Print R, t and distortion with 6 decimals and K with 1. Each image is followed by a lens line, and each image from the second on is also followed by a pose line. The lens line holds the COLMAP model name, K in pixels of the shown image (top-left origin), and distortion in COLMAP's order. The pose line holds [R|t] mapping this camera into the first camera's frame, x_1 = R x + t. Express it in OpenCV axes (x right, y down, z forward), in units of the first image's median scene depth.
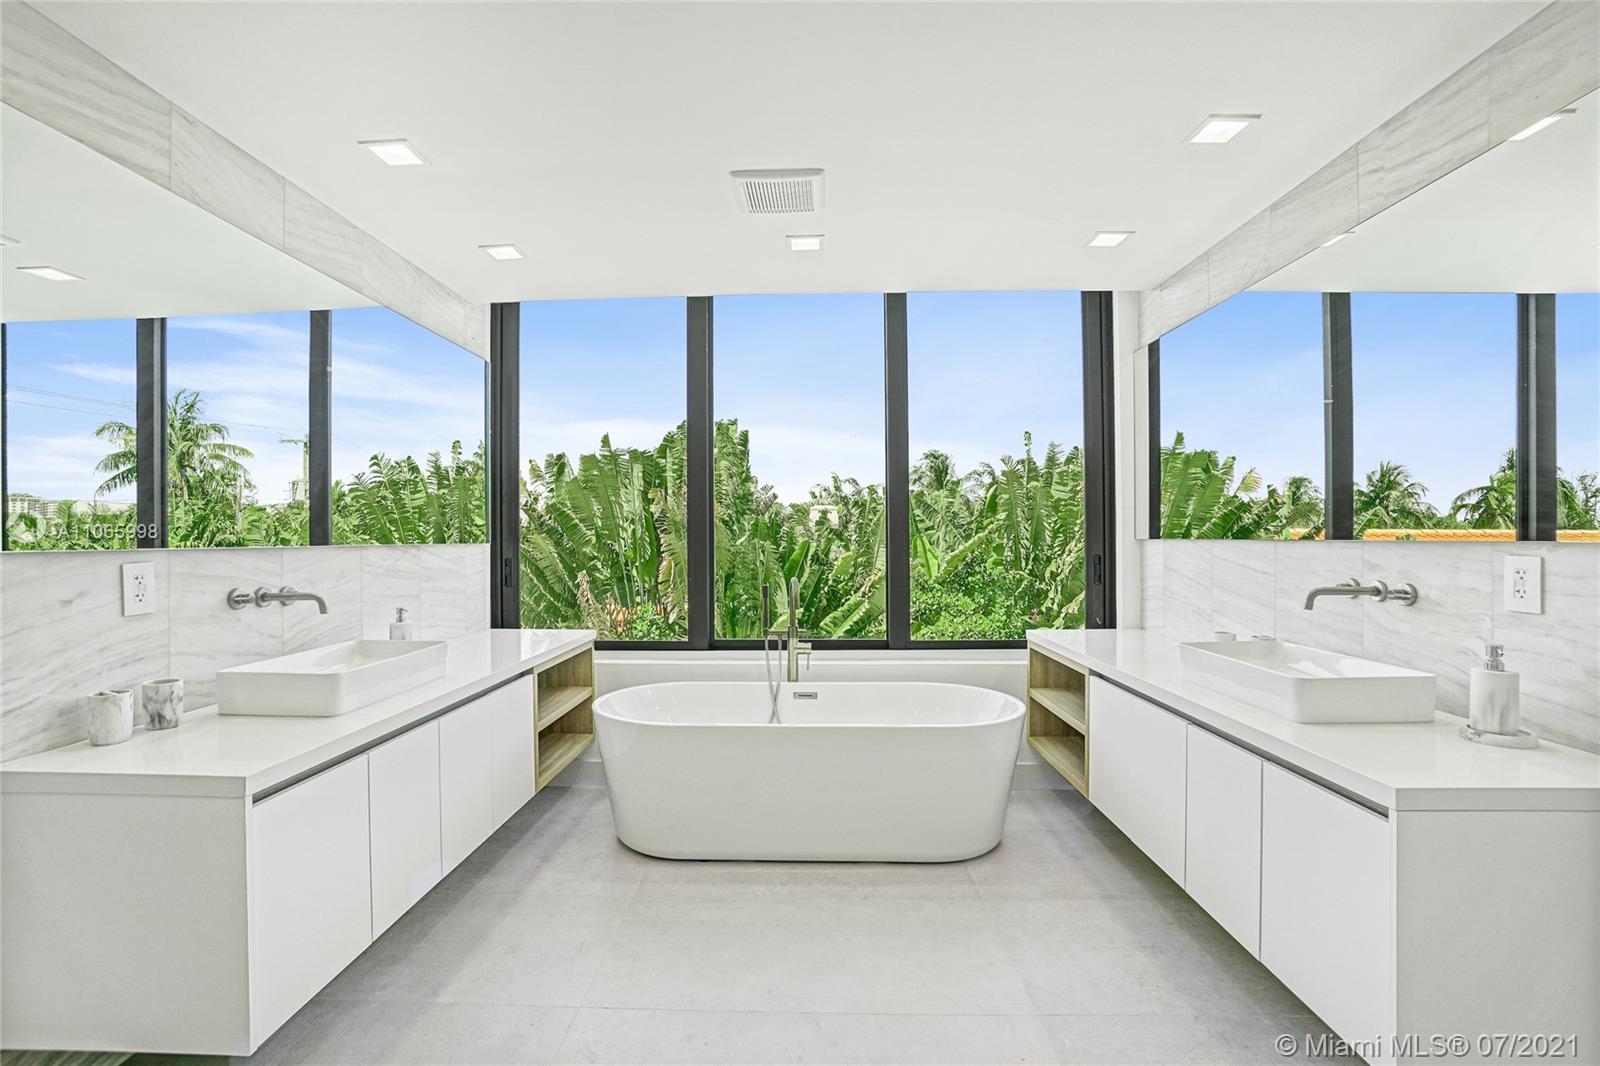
lens RADIAL K [[726.1, 0, 797.5], [0, 726.1, 536.3], [0, 0, 1]] dist [0.004029, 0.000211]
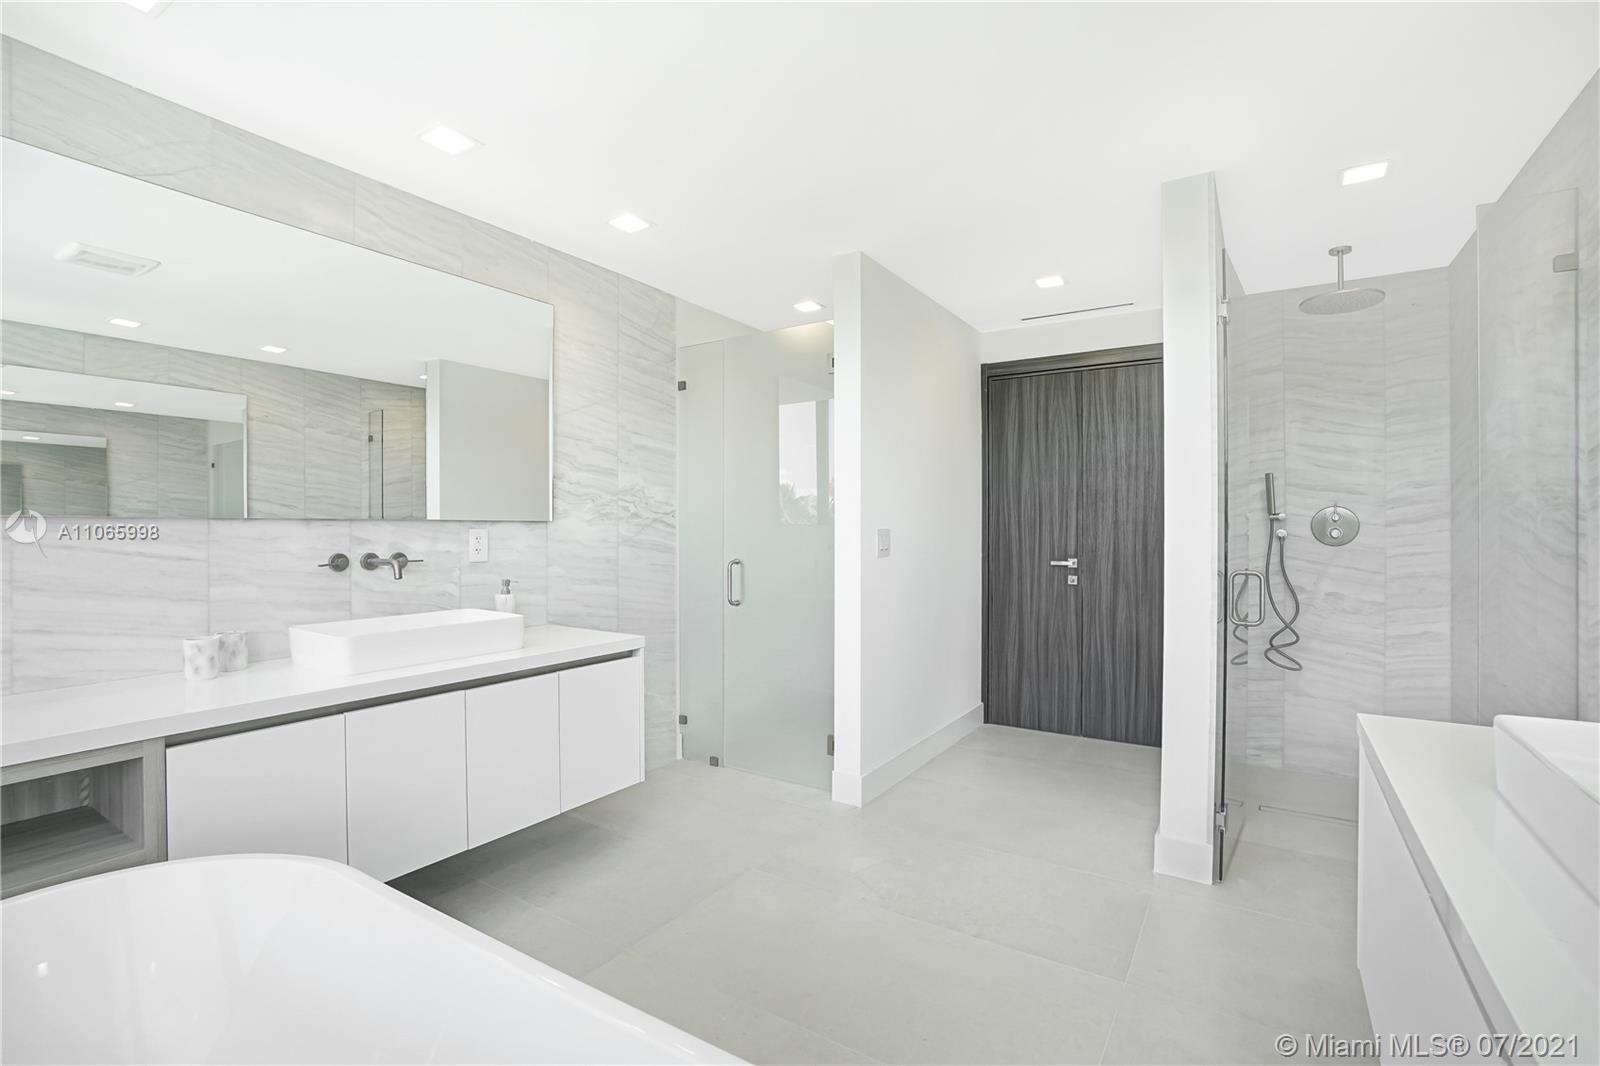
lens RADIAL K [[726.1, 0, 800.7], [0, 726.1, 532.9], [0, 0, 1]] dist [0.004029, 0.000211]
pose [[-0.851184, -0.000593, 0.524867, -0.460619], [0.001213, 0.999994, 0.003098, 0.027187], [-0.524866, 0.003273, -0.851179, 1.751084]]
